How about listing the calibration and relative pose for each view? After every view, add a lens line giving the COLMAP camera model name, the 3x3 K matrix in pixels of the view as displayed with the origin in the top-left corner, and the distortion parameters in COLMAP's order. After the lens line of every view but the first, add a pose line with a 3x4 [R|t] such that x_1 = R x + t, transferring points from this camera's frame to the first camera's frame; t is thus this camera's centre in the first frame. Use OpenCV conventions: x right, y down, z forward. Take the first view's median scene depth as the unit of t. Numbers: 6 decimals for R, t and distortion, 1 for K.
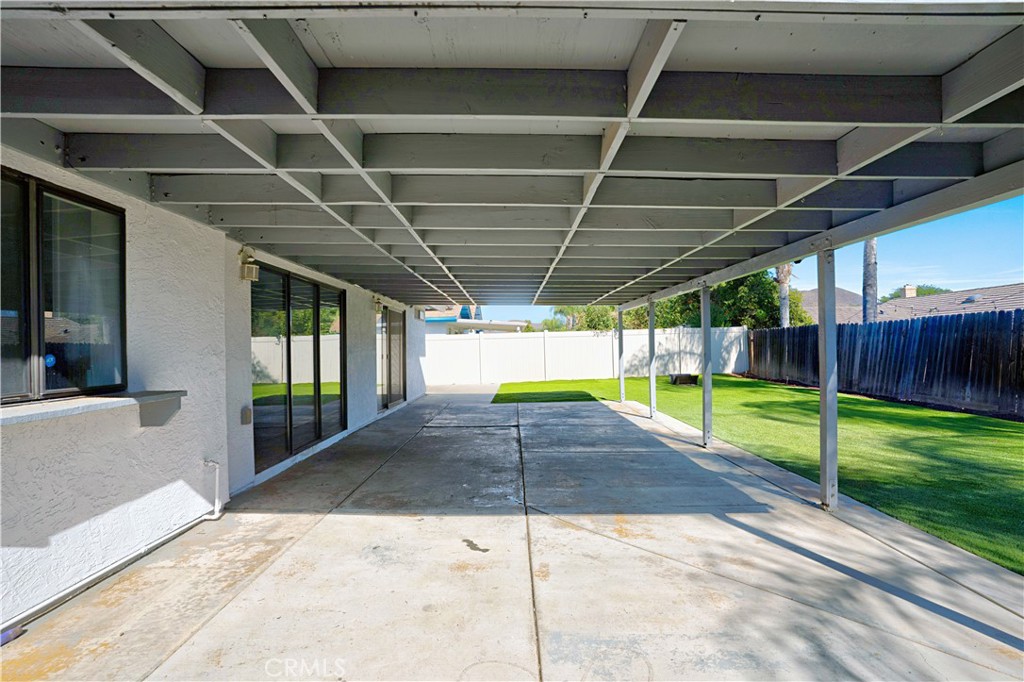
lens RADIAL K [[496.4, 0, 512.0], [0, 496.4, 341.0], [0, 0, 1]] dist [-0.019870, 0.000246]
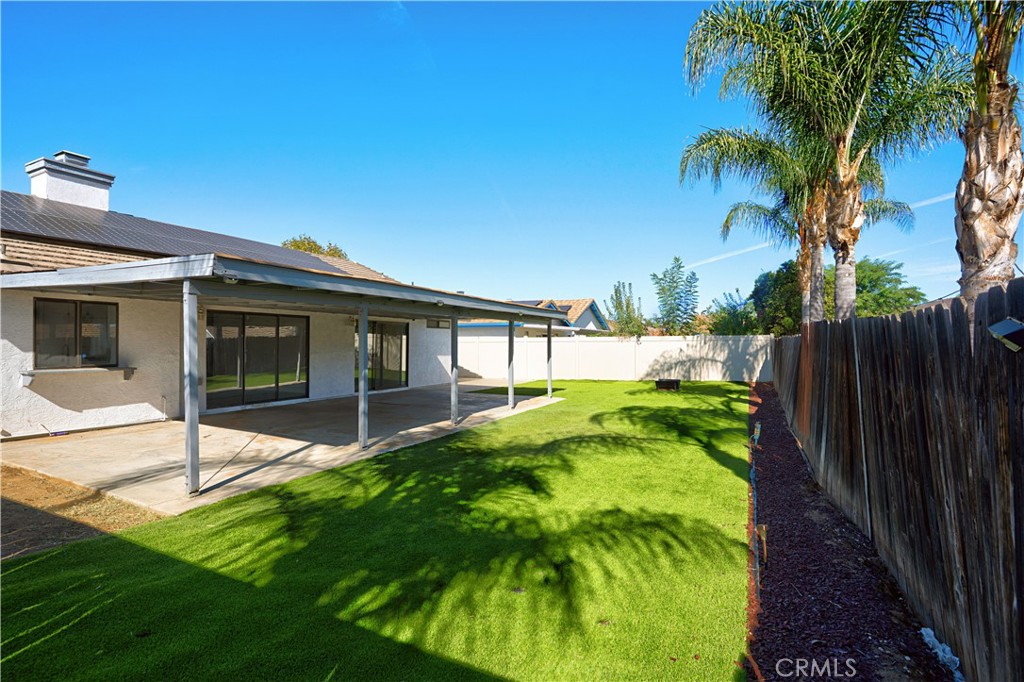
lens RADIAL K [[496.4, 0, 512.0], [0, 496.4, 341.0], [0, 0, 1]] dist [-0.019870, 0.000246]
pose [[0.896683, 0.020935, -0.442178, 0.443858], [-0.016776, 0.999771, 0.013314, -0.021820], [0.442355, -0.004521, 0.896829, -0.095469]]
